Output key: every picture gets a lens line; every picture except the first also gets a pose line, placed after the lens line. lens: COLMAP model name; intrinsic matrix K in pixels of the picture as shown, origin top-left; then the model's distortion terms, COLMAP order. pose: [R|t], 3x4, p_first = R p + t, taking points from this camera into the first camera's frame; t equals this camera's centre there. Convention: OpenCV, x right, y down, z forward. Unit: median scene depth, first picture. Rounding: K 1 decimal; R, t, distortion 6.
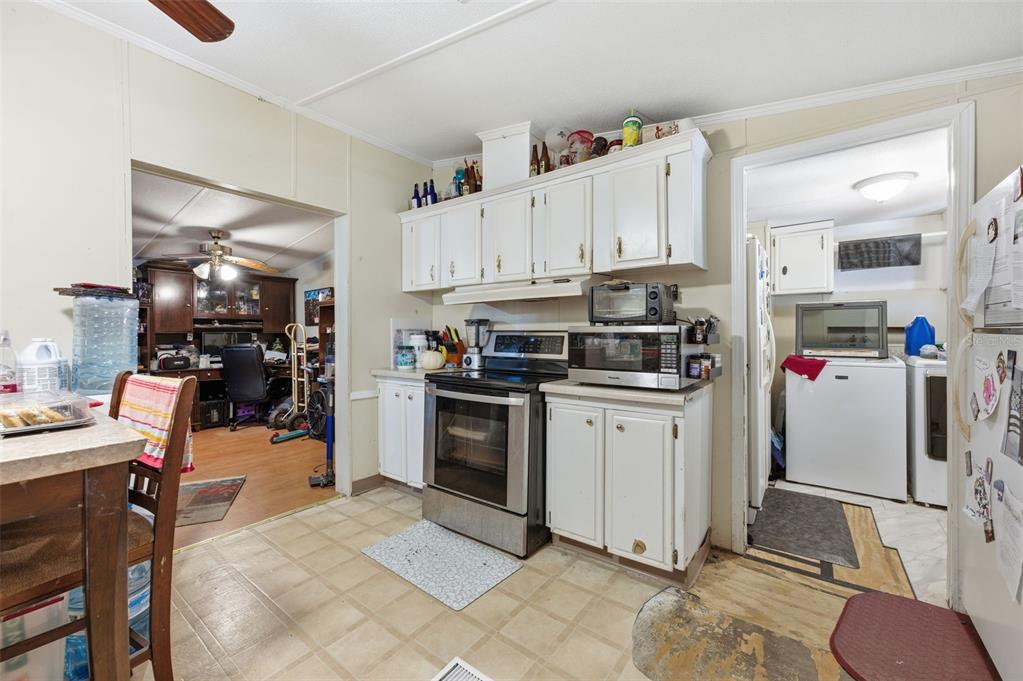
lens RADIAL K [[406.6, 0, 510.7], [0, 406.6, 338.0], [0, 0, 1]] dist [0.001455, 0.000084]
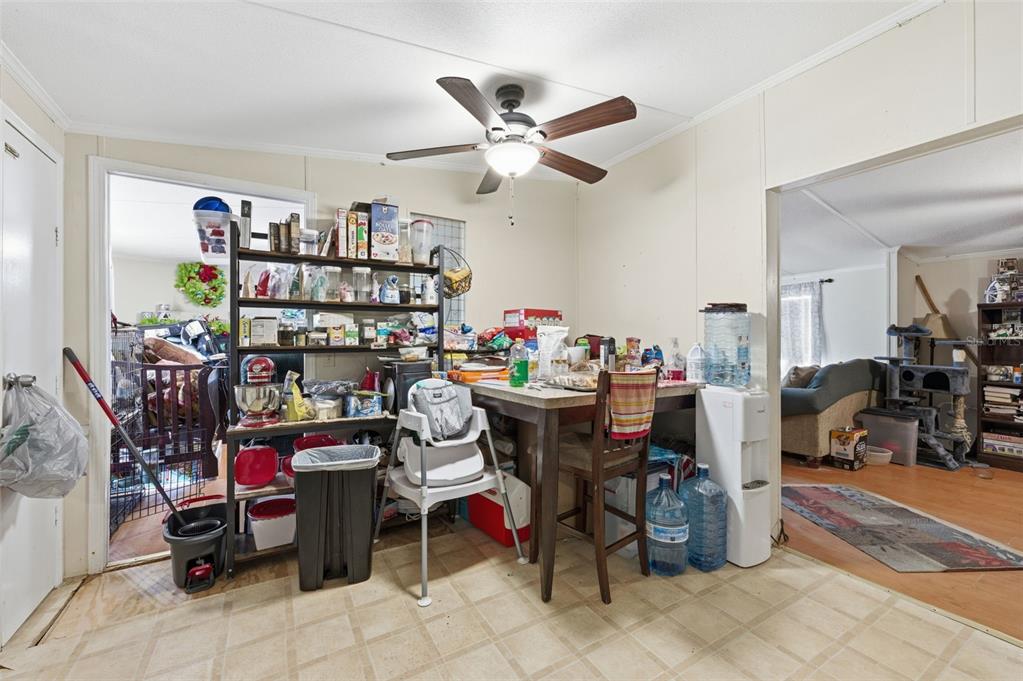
lens RADIAL K [[406.6, 0, 510.7], [0, 406.6, 338.0], [0, 0, 1]] dist [0.001455, 0.000084]
pose [[-0.376549, -0.006143, -0.926377, 0.159361], [-0.011353, 0.999934, -0.002016, -0.002098], [0.926327, 0.009758, -0.376593, 0.289666]]
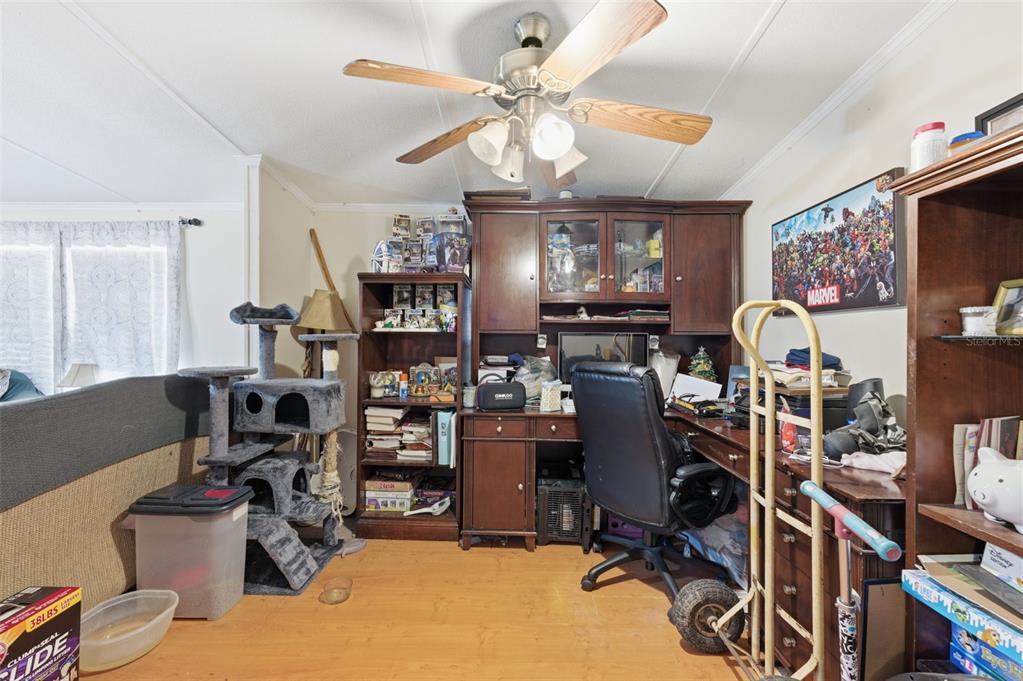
lens RADIAL K [[417.6, 0, 509.5], [0, 417.6, 335.2], [0, 0, 1]] dist [-0.000451, 0.000587]
pose [[0.585630, 0.005044, -0.810563, -0.388427], [-0.015205, 0.999873, -0.004763, -0.007045], [0.810436, 0.015114, 0.585632, 0.670420]]
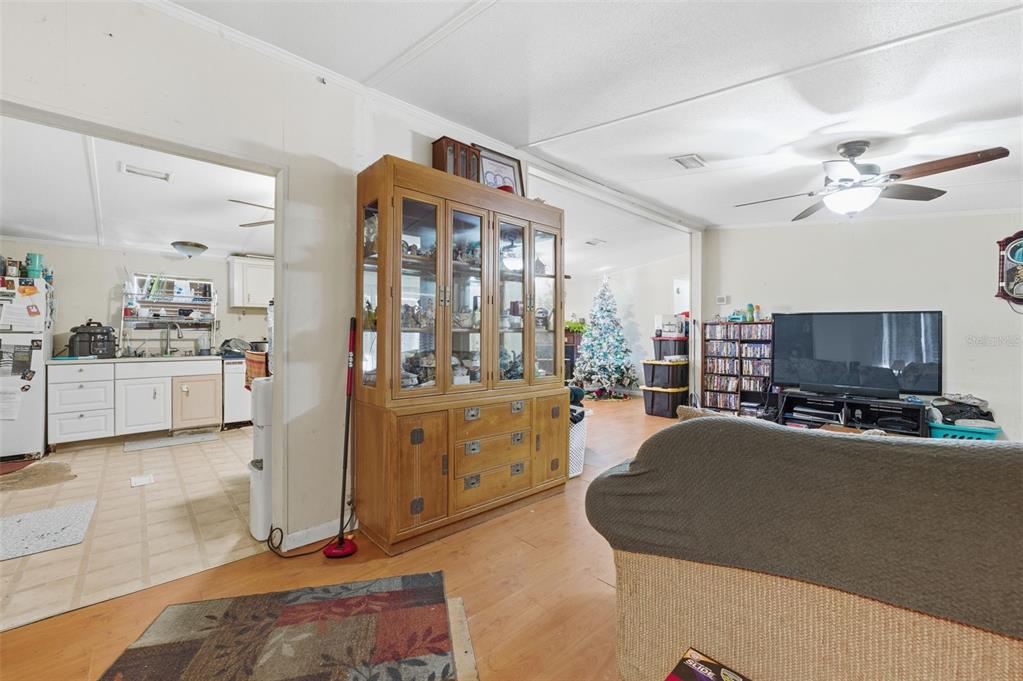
lens RADIAL K [[417.6, 0, 509.5], [0, 417.6, 335.2], [0, 0, 1]] dist [-0.000451, 0.000587]
pose [[-0.982642, -0.000997, 0.185511, -0.684427], [0.000657, 0.999961, 0.008855, -0.003002], [-0.185513, 0.008823, -0.982602, 0.770898]]
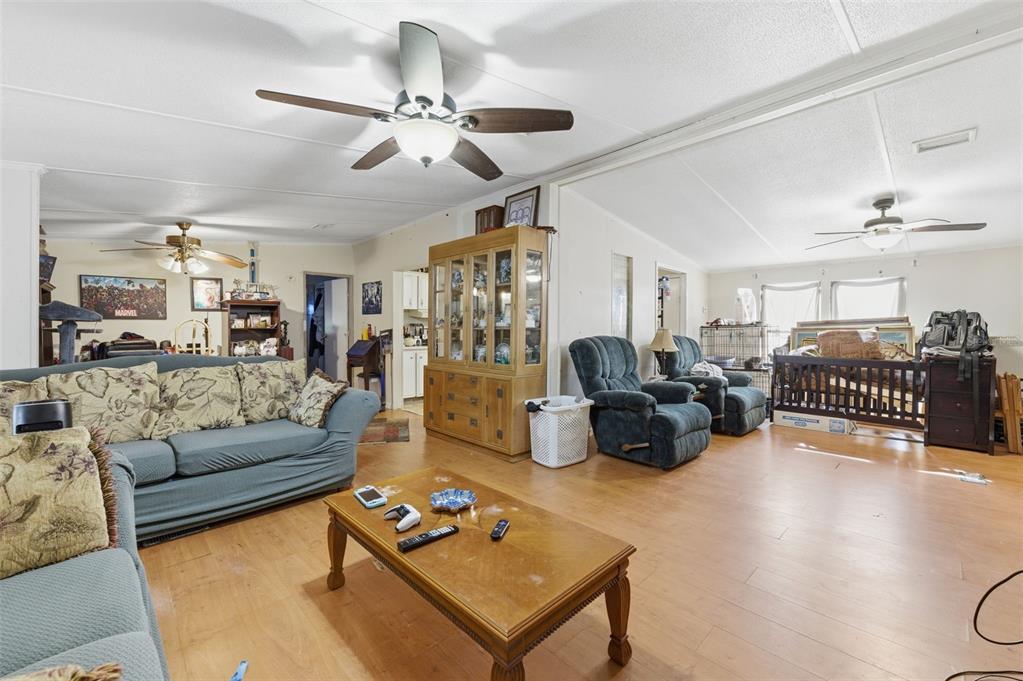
lens RADIAL K [[417.6, 0, 509.5], [0, 417.6, 335.2], [0, 0, 1]] dist [-0.000451, 0.000587]
pose [[0.164083, -0.010870, 0.986387, -1.341929], [0.006477, 0.999930, 0.009942, 0.000132], [-0.986425, 0.004757, 0.164142, 0.069040]]
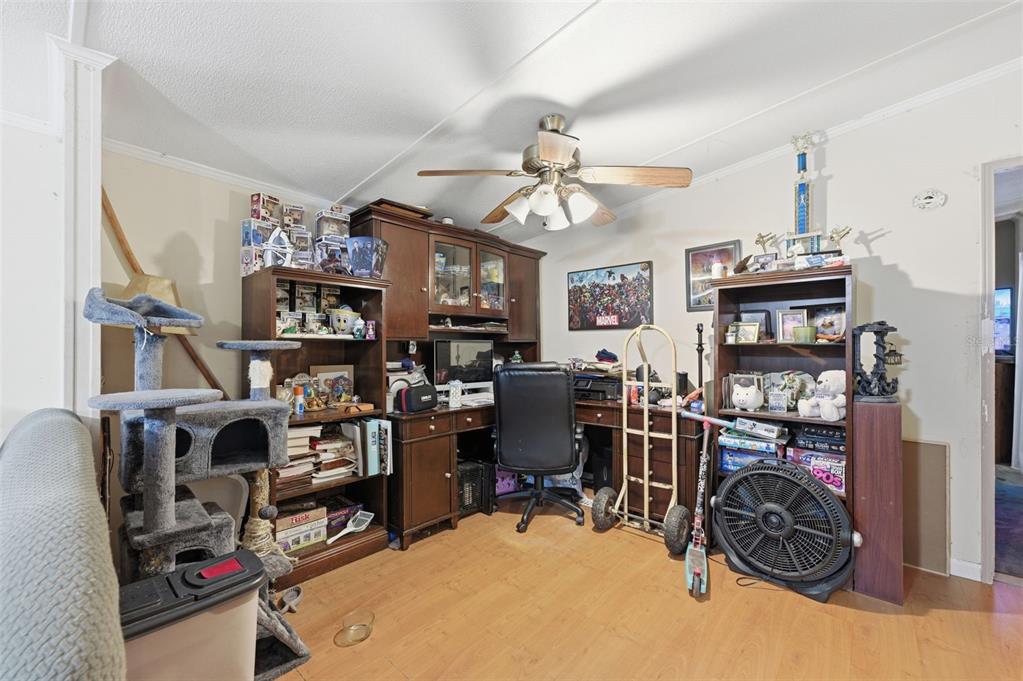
lens RADIAL K [[413.4, 0, 512.2], [0, 413.4, 338.1], [0, 0, 1]] dist [0.011748, 0.000261]
pose [[0.995943, 0.008046, -0.089621, -0.616189], [-0.009804, 0.999768, -0.019195, -0.005539], [0.089446, 0.019996, 0.995791, 0.449656]]
